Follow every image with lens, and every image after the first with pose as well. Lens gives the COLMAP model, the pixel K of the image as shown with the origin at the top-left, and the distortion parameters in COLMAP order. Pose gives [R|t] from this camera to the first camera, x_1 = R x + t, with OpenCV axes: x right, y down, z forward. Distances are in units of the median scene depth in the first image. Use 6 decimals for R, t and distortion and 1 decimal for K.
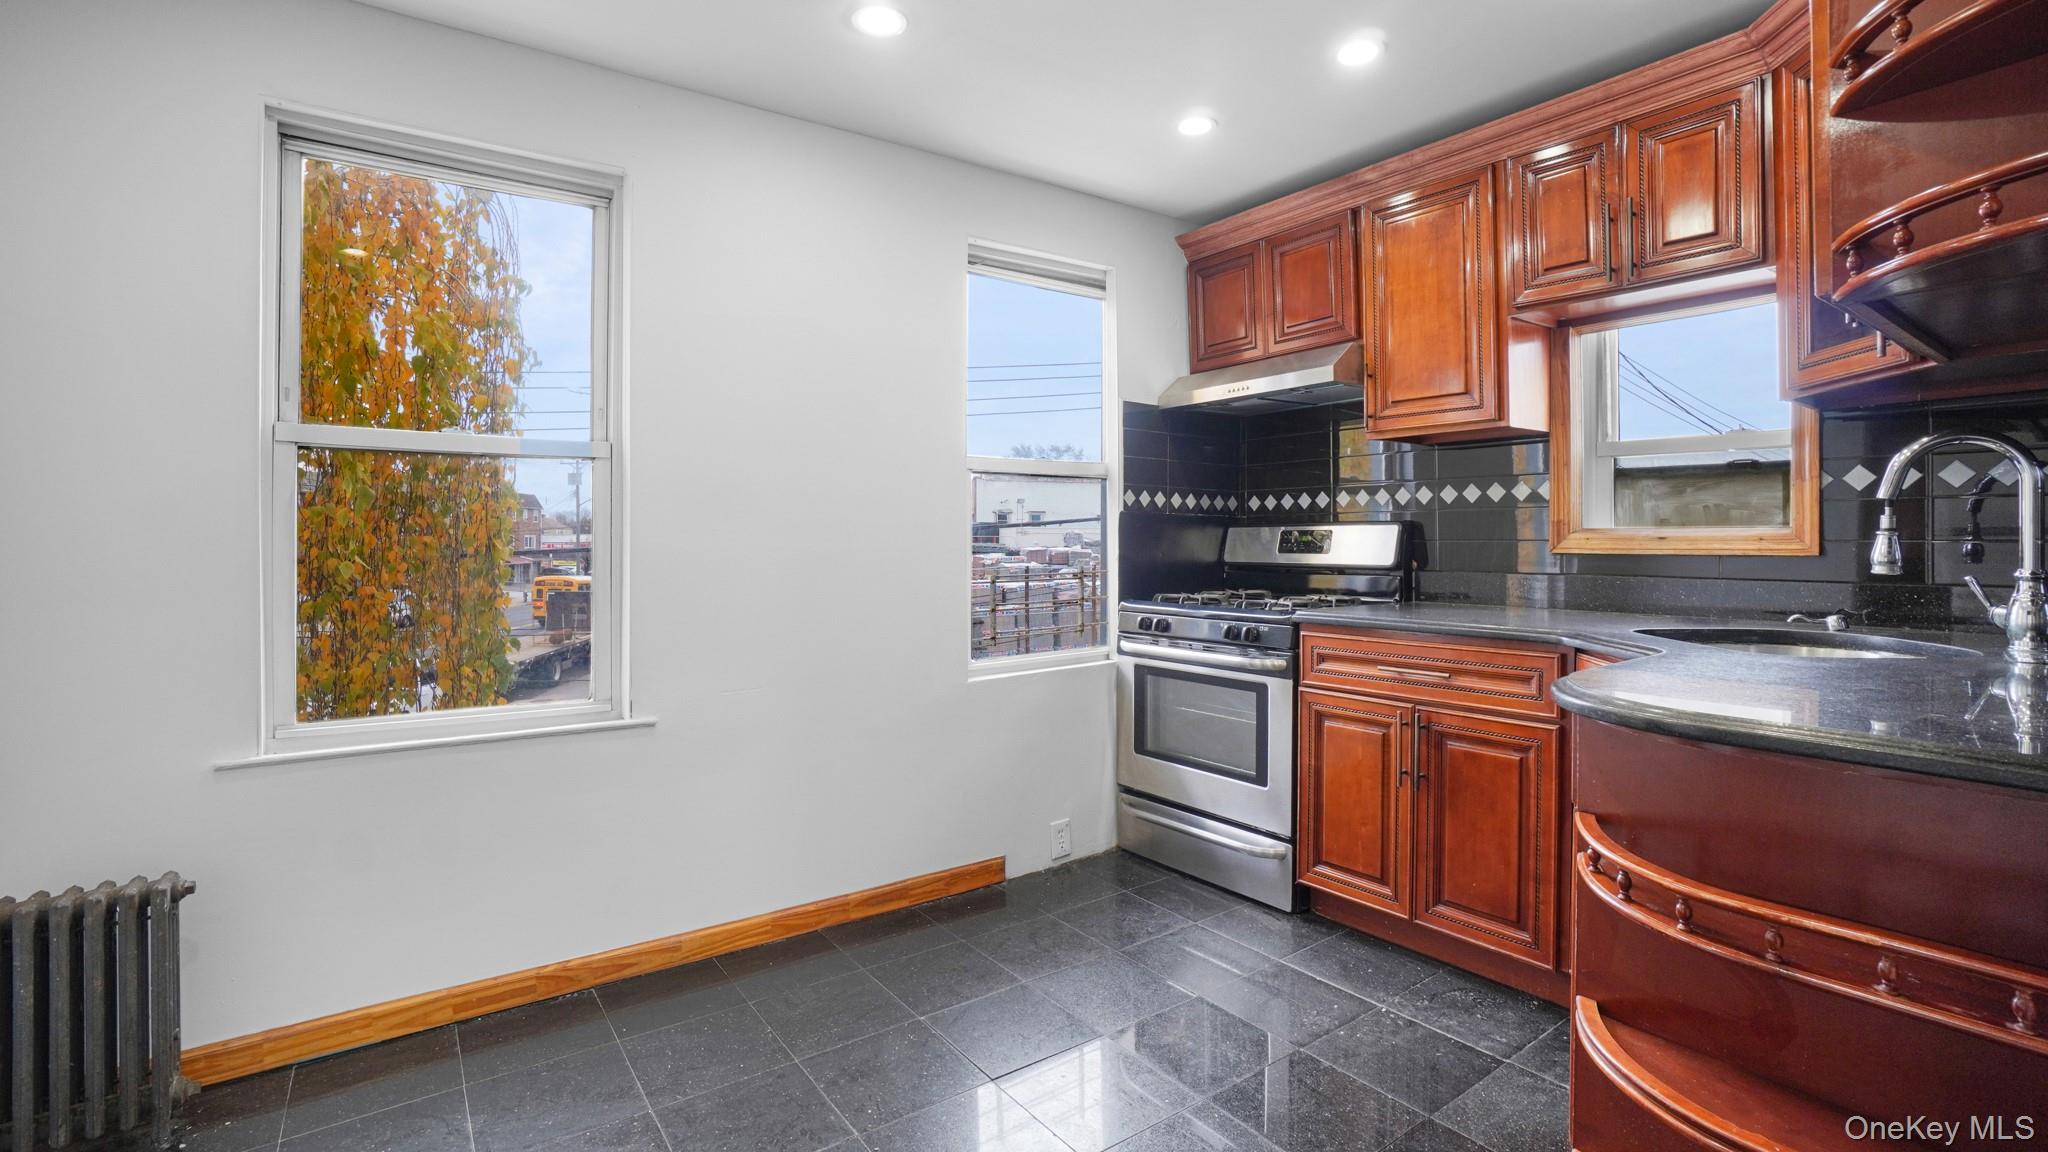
lens RADIAL K [[928.6, 0, 1006.3], [0, 928.6, 542.7], [0, 0, 1]] dist [0.004207, -0.000795]
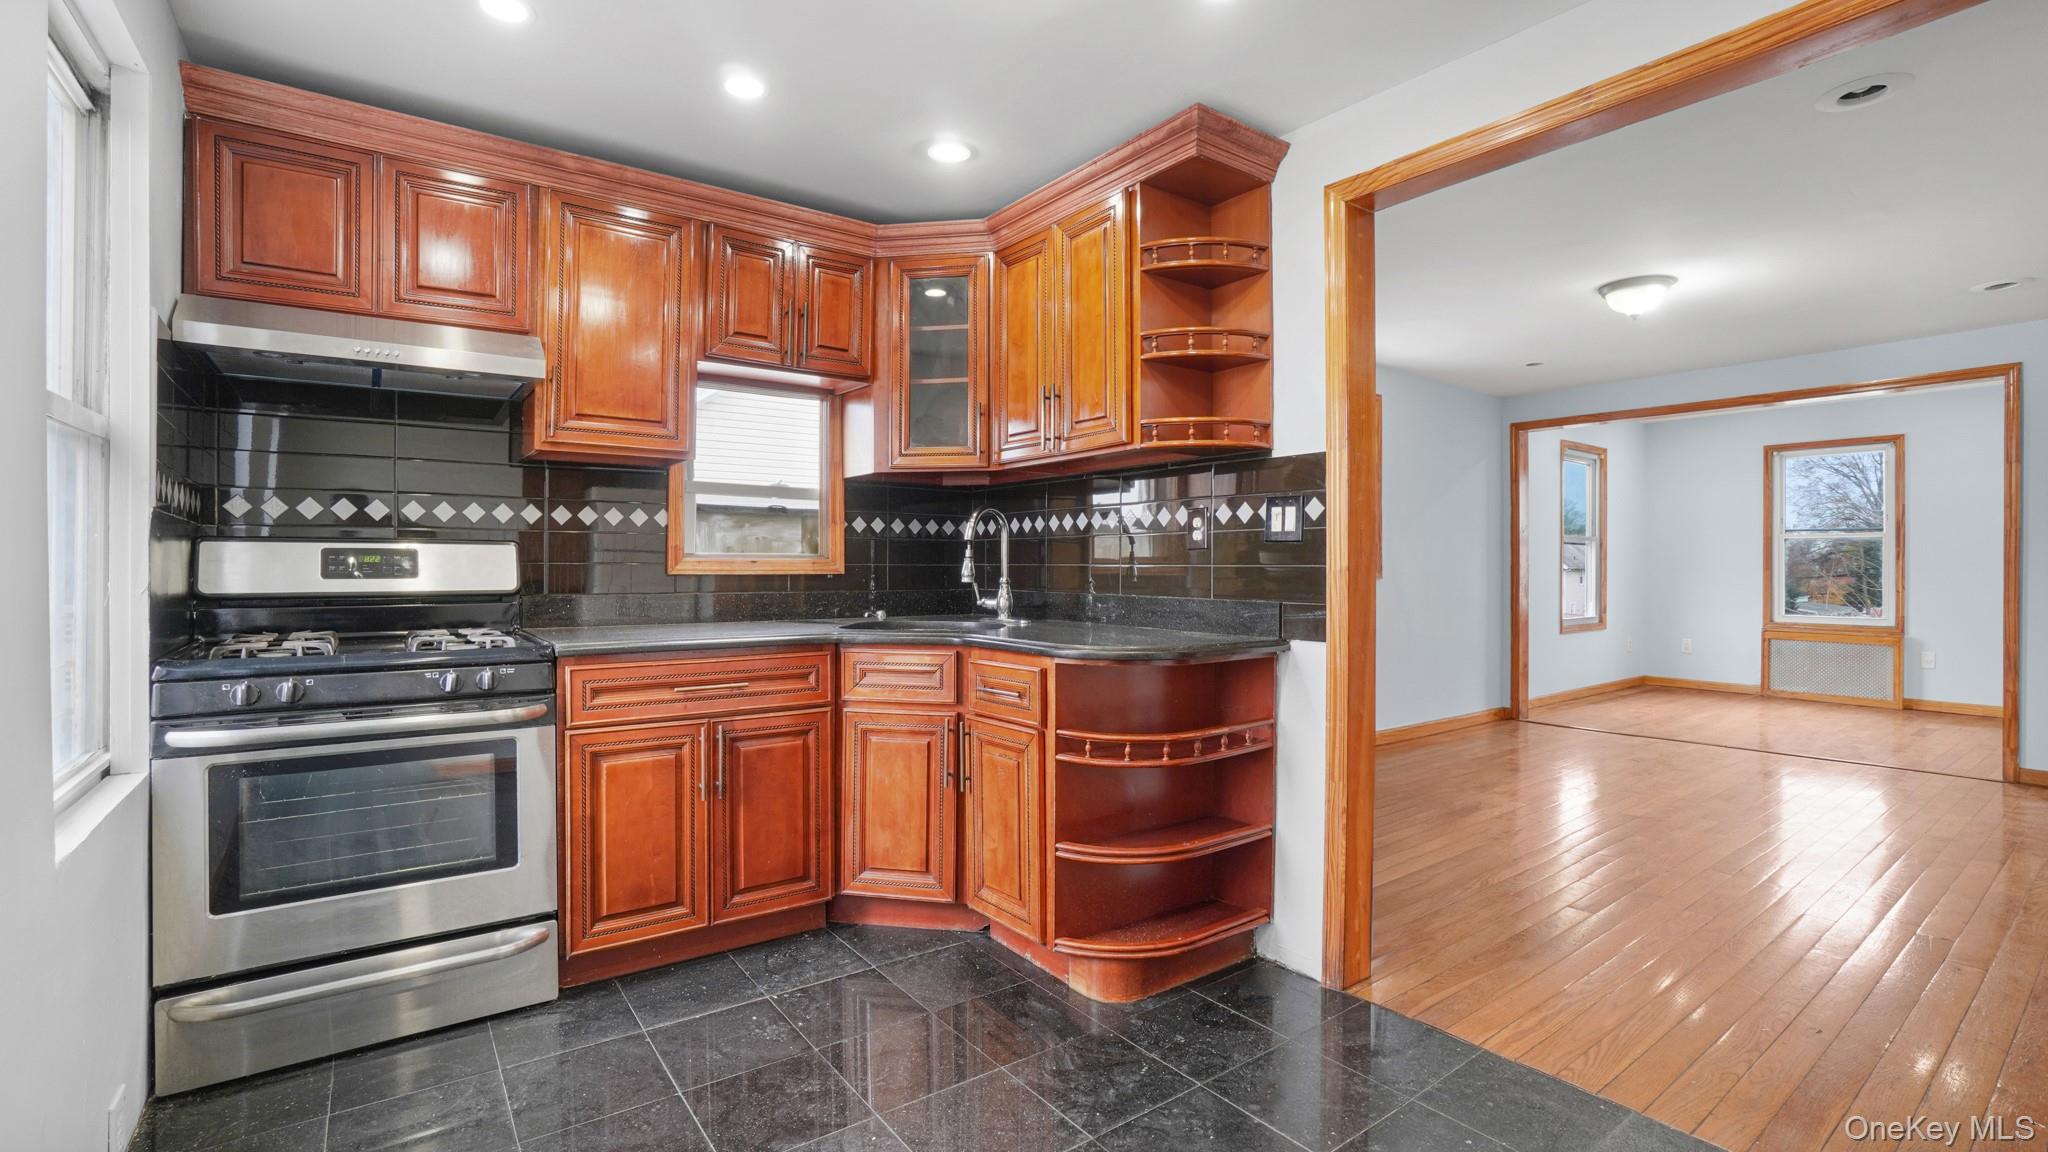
lens RADIAL K [[928.6, 0, 1020.0], [0, 928.6, 570.3], [0, 0, 1]] dist [0.004207, -0.000795]
pose [[0.014871, -0.001768, 0.999888, -0.561618], [0.000321, 0.999998, 0.001763, 0.004635], [-0.999889, 0.000294, 0.014871, 0.588655]]
